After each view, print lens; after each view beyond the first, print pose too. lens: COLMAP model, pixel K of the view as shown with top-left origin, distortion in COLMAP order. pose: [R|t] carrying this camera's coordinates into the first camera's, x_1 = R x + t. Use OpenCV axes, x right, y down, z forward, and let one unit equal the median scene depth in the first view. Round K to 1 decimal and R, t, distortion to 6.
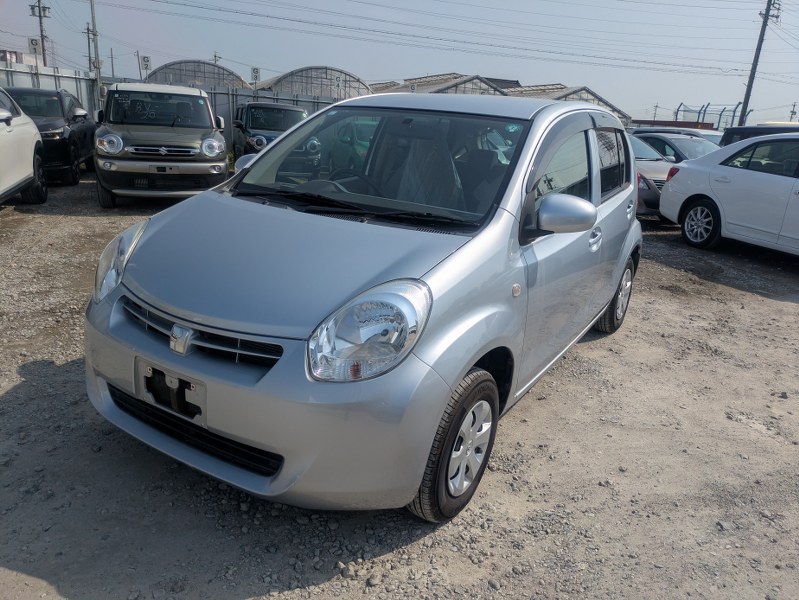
lens RADIAL K [[612.3, 0, 401.5], [0, 612.3, 315.2], [0, 0, 1]] dist [0.014474, -0.002395]
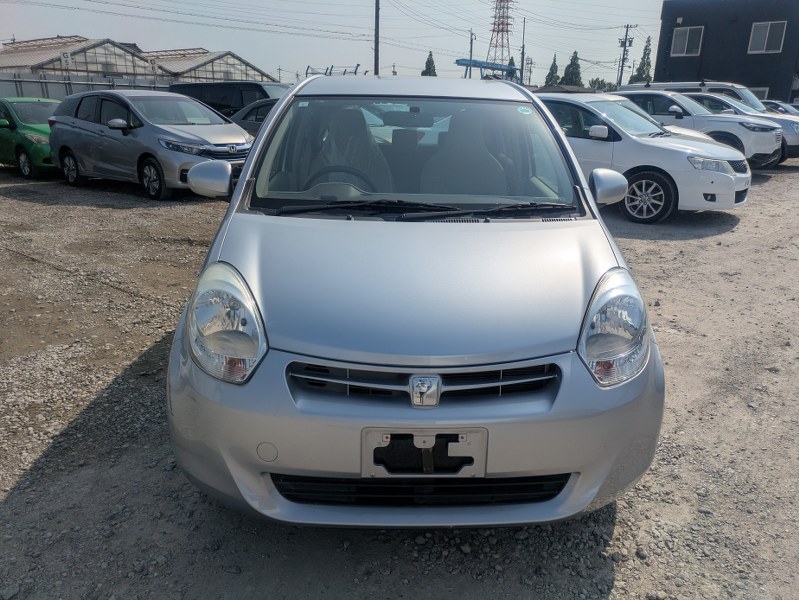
lens RADIAL K [[612.3, 0, 401.5], [0, 612.3, 315.2], [0, 0, 1]] dist [0.014474, -0.002395]
pose [[0.826412, -0.232596, 0.512779, -0.637532], [0.204712, 0.972485, 0.111199, -0.131121], [-0.524534, 0.013076, 0.851289, 0.230286]]
